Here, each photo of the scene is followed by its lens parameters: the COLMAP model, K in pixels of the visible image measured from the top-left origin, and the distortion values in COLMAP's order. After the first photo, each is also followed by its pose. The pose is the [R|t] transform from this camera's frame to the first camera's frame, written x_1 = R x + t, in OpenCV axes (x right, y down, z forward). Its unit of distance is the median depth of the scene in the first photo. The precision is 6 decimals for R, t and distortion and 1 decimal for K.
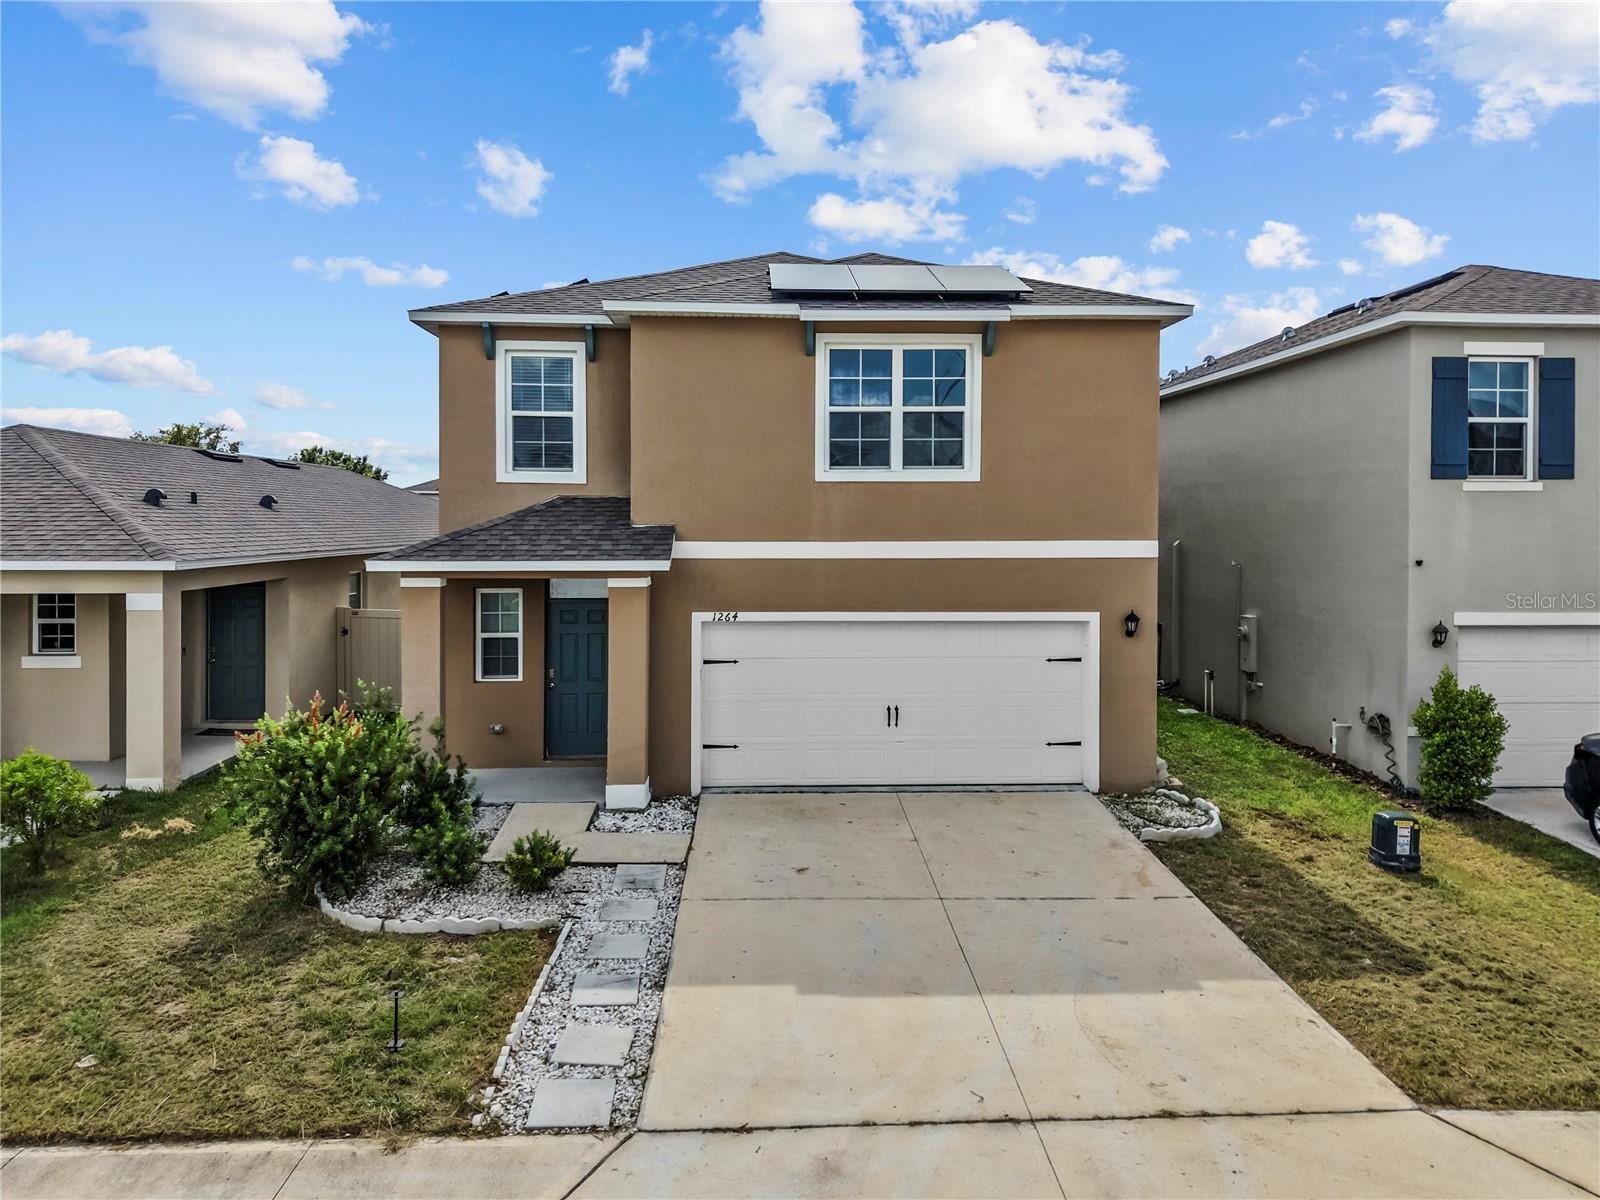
lens RADIAL K [[1084.2, 0, 803.7], [0, 1084.2, 540.1], [0, 0, 1]] dist [0.006949, -0.001021]
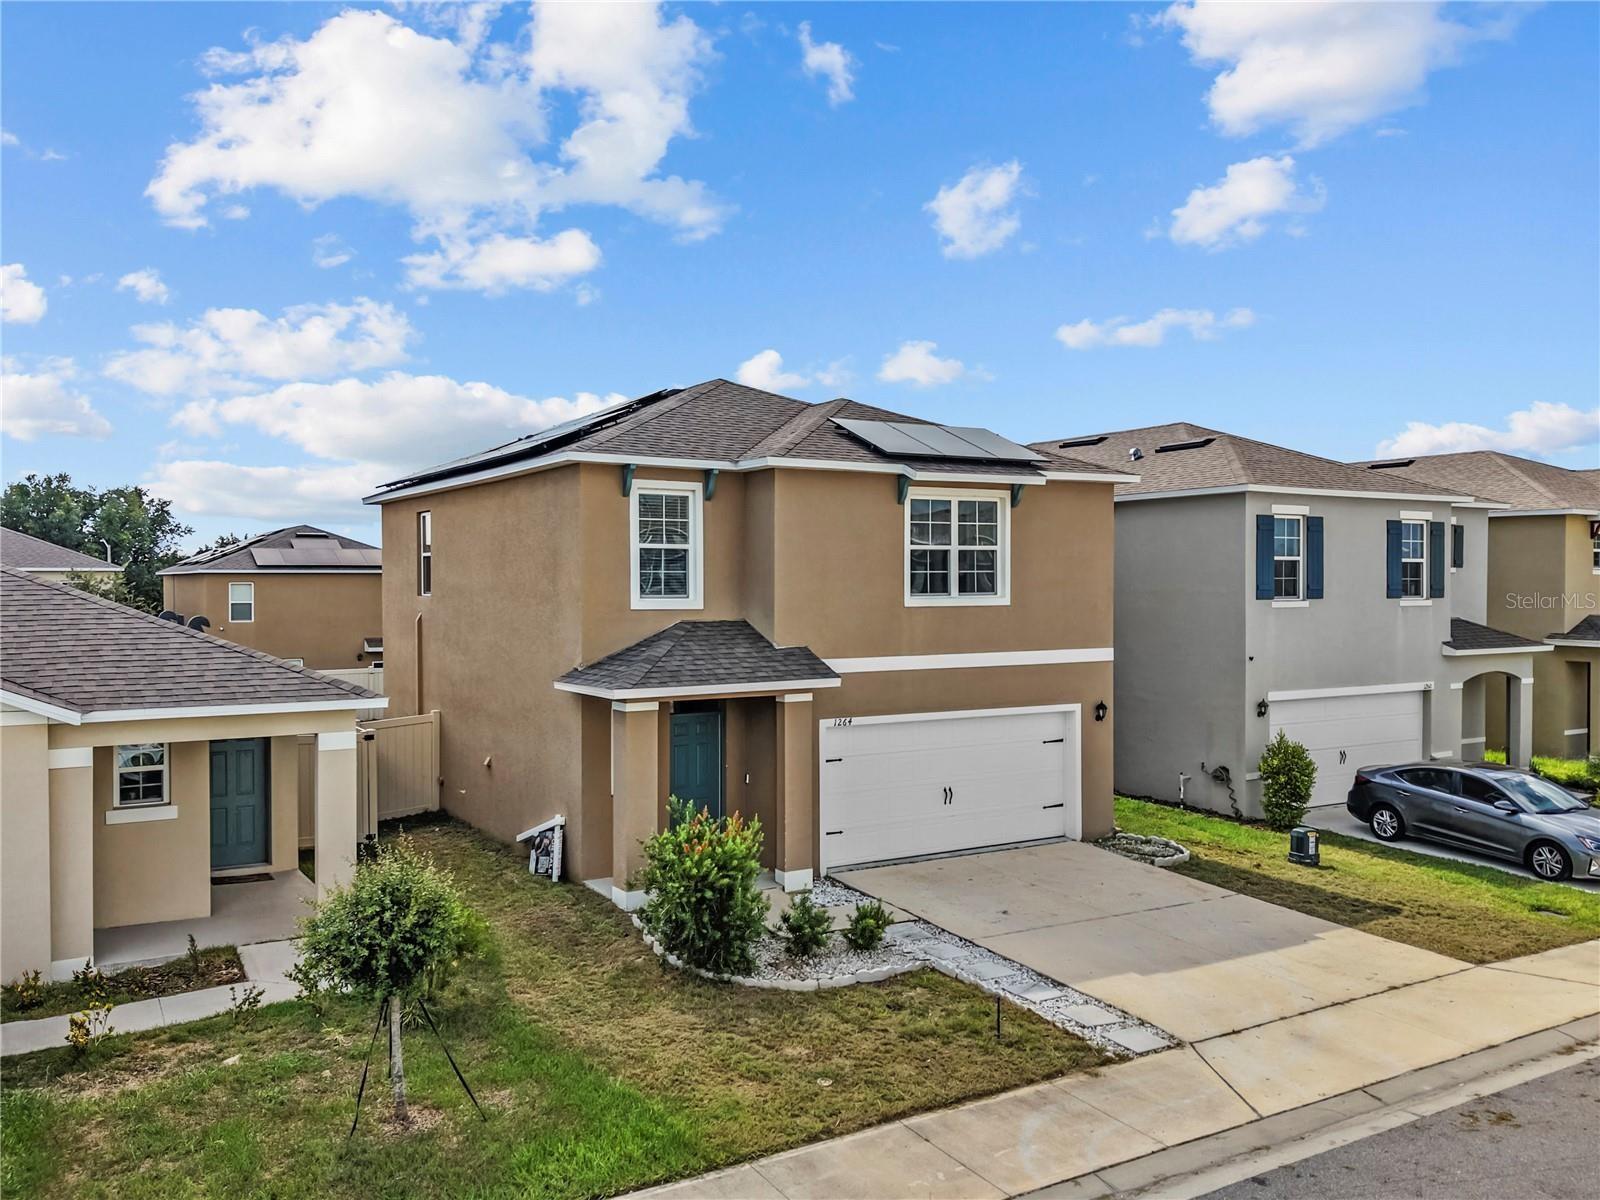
lens RADIAL K [[1279.7, 0, 797.1], [0, 1279.7, 593.1], [0, 0, 1]] dist [0.027852, -0.037705]
pose [[0.881183, -0.007412, 0.472717, -0.768986], [0.011316, 0.999921, -0.005416, -0.063175], [-0.472639, 0.010122, 0.881198, -0.209577]]
